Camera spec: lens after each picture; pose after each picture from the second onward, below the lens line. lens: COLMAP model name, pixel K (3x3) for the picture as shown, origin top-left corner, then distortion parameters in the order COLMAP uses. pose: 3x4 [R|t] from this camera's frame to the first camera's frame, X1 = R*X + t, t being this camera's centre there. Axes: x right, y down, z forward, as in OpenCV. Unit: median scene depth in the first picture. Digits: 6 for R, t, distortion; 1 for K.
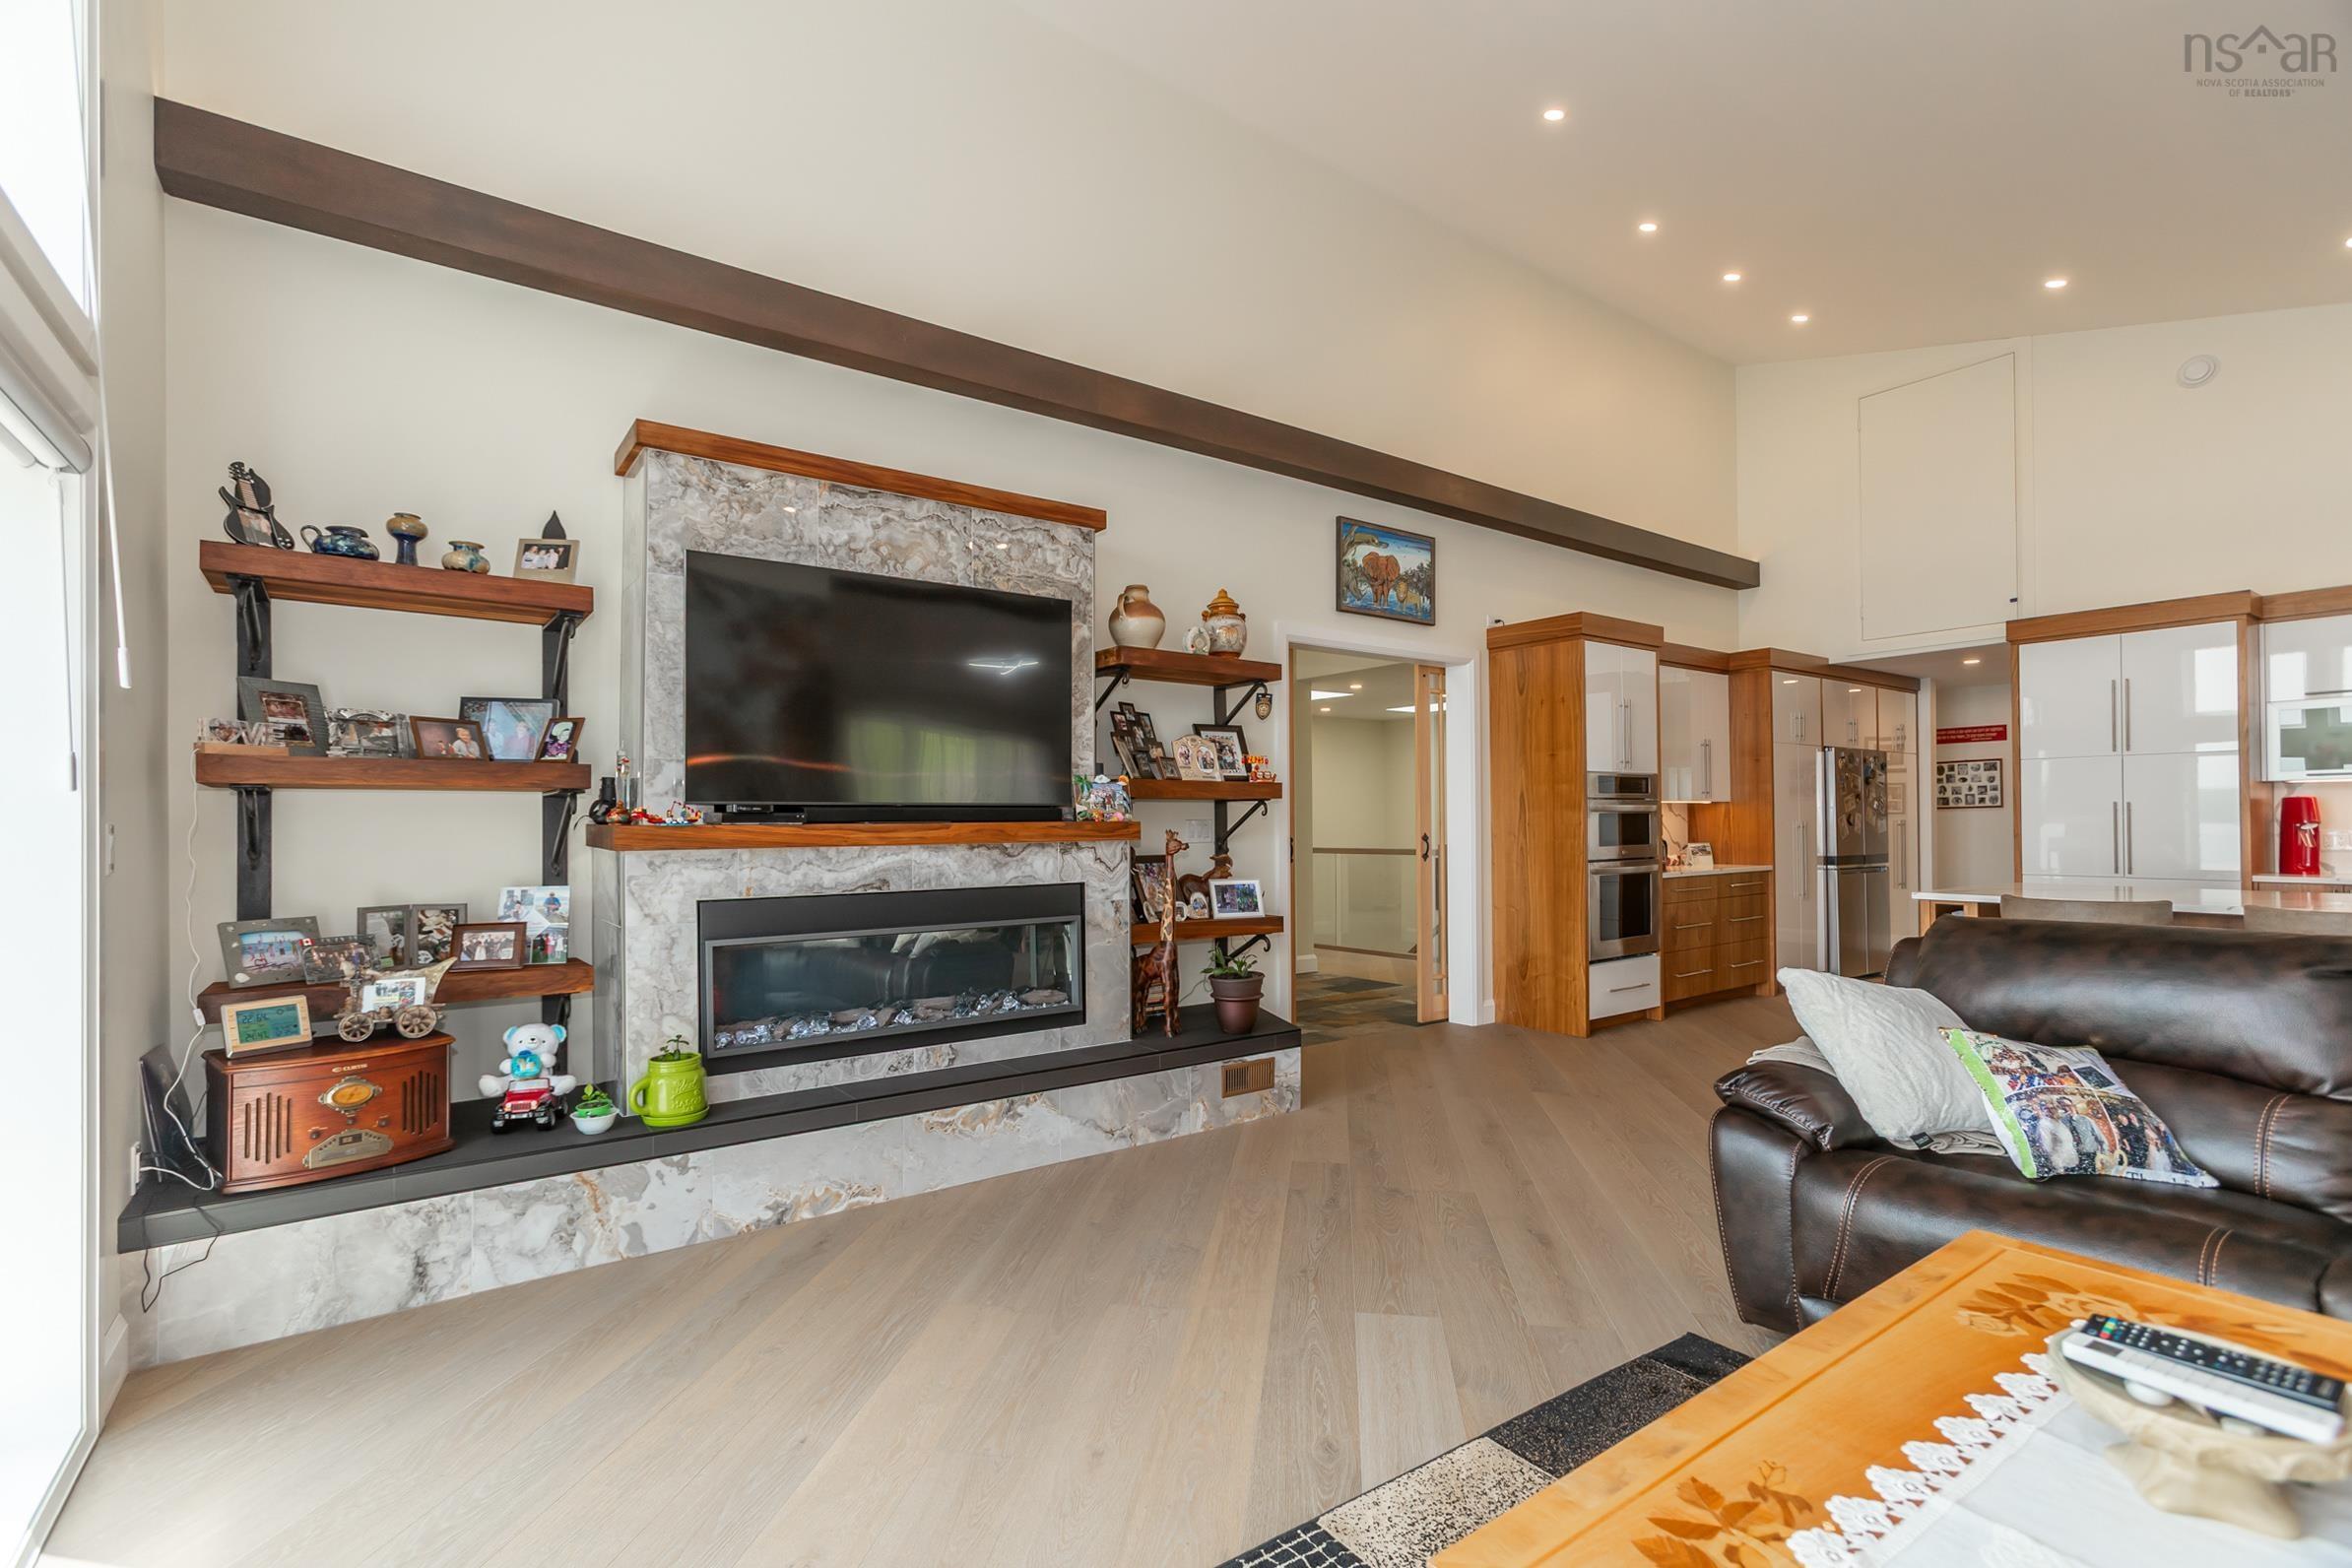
lens RADIAL K [[1070.6, 0, 1208.7], [0, 1070.6, 817.9], [0, 0, 1]] dist [0.004205, 0.002657]
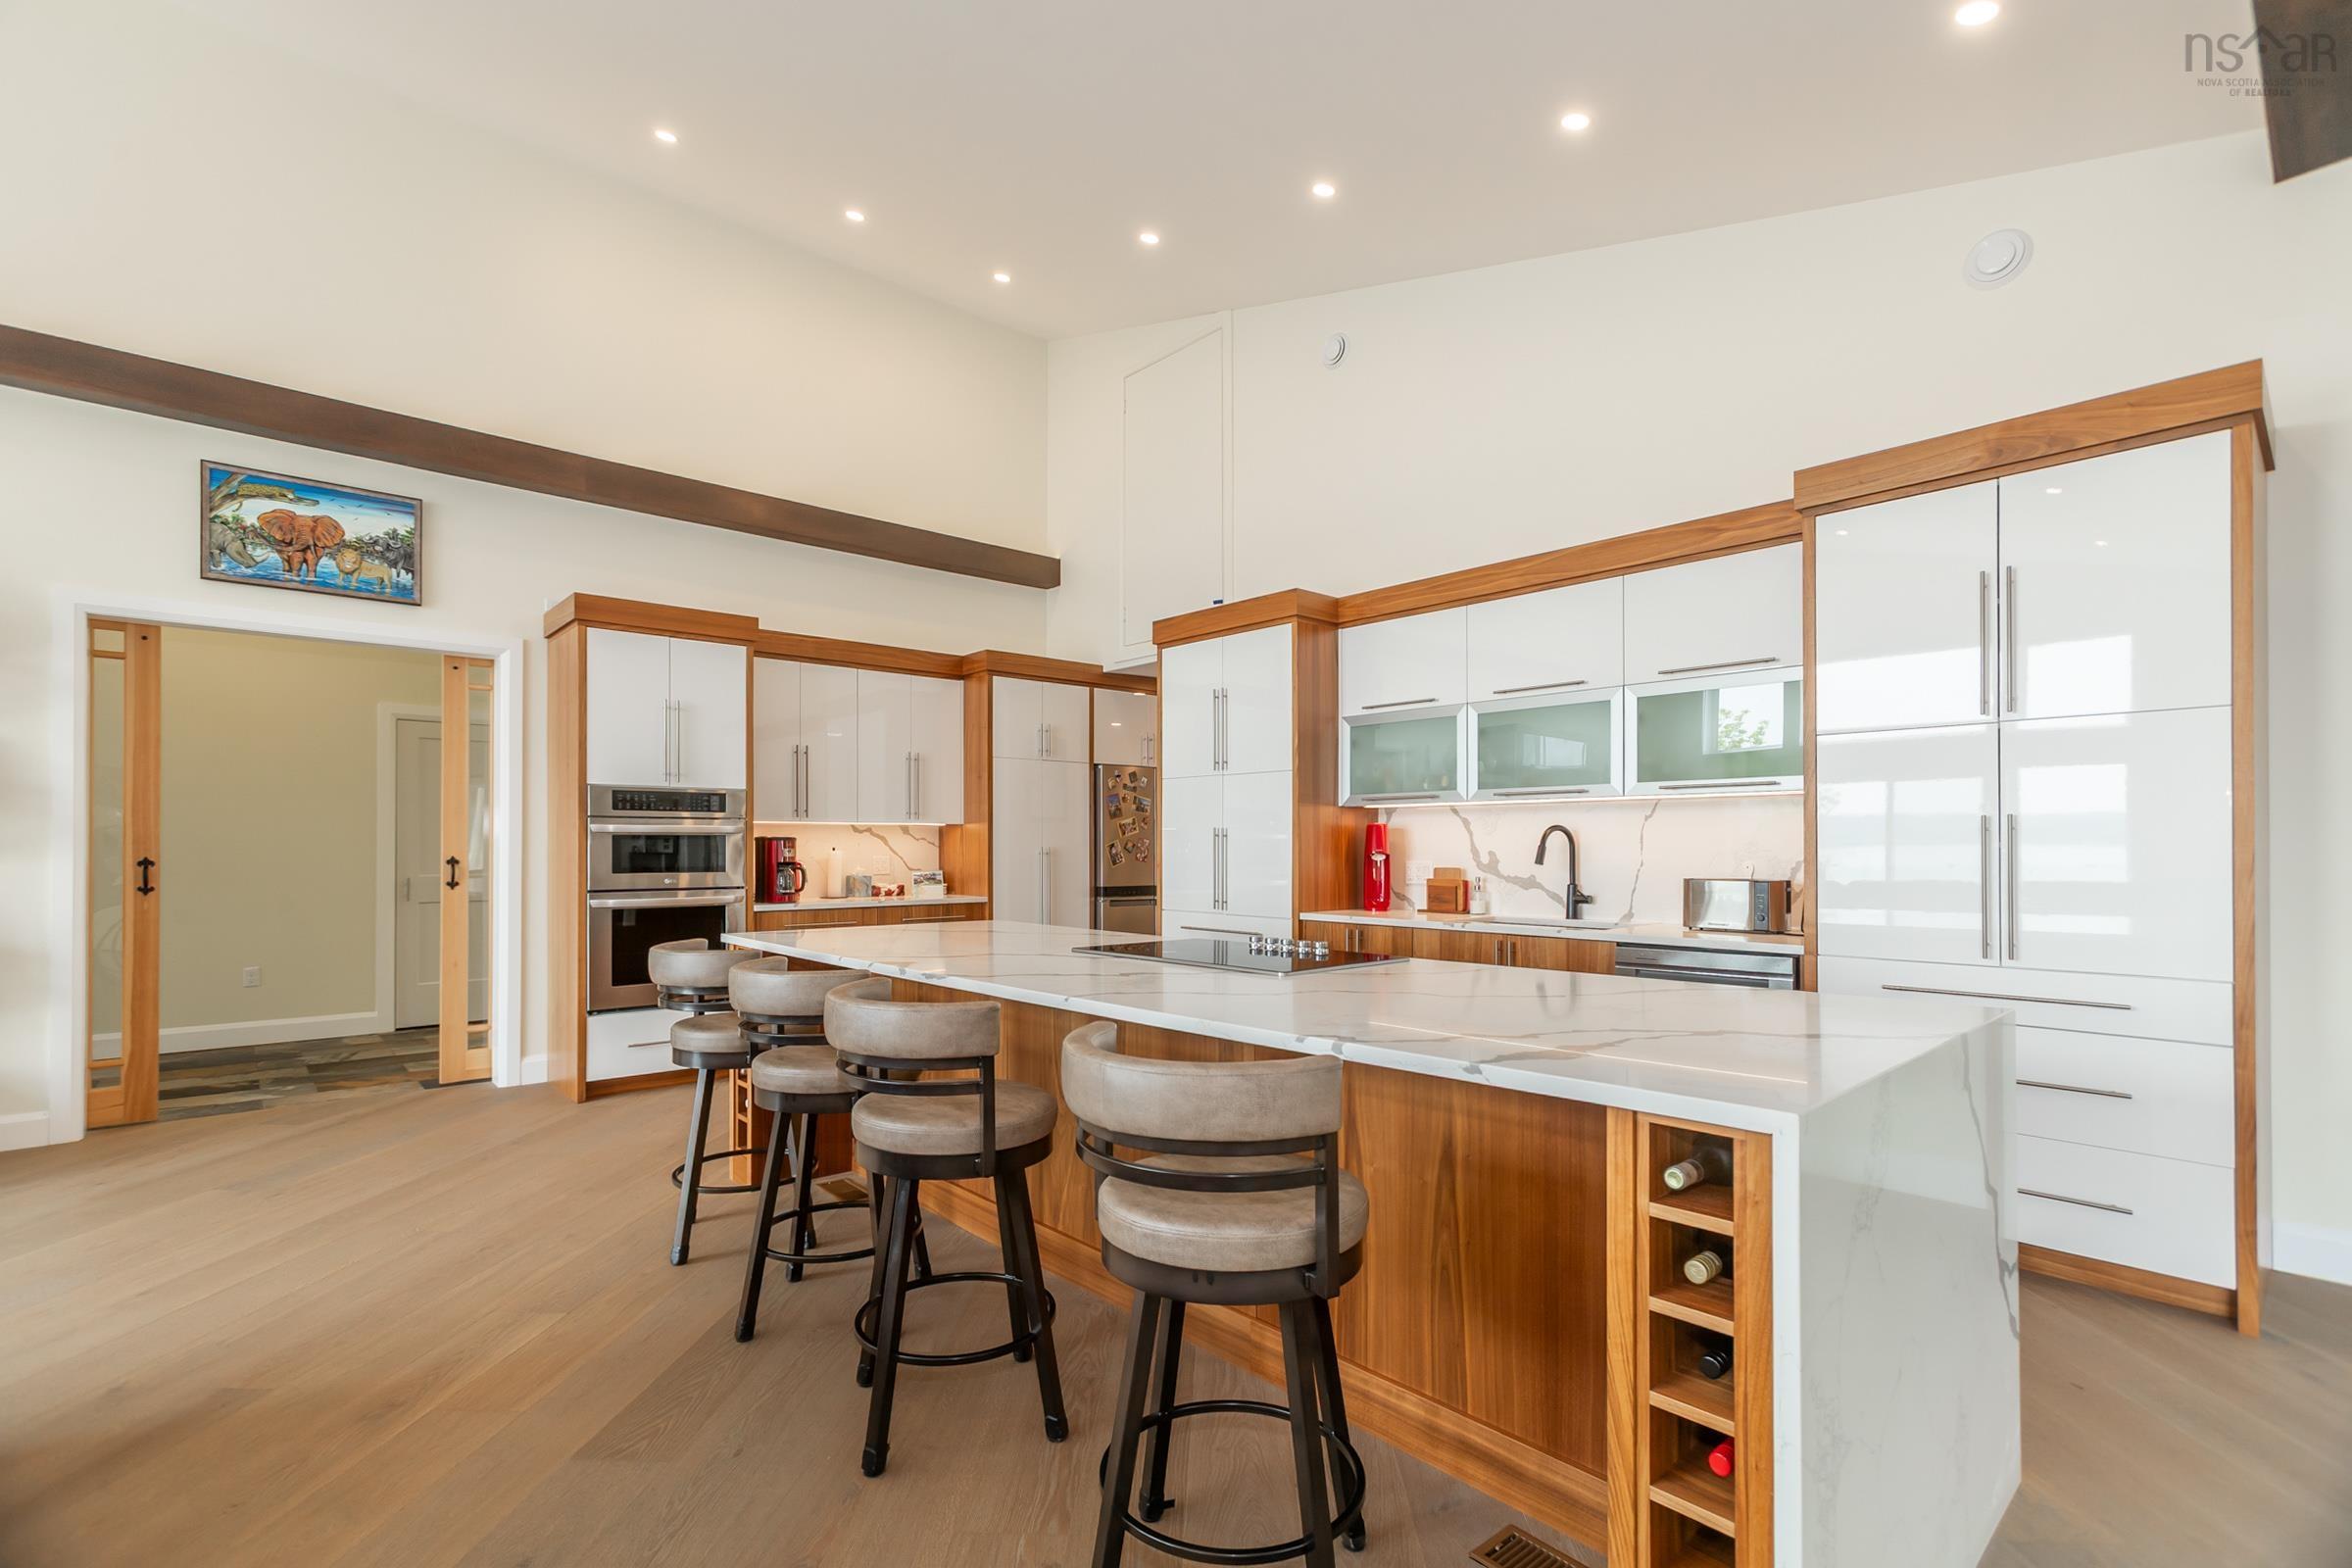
lens RADIAL K [[1070.6, 0, 1205.2], [0, 1070.6, 835.7], [0, 0, 1]] dist [0.004205, 0.002657]
pose [[0.995877, 0.009718, 0.090187, 0.746753], [-0.009707, 0.999953, -0.000564, -0.007435], [-0.090188, -0.000314, 0.995925, 0.120561]]
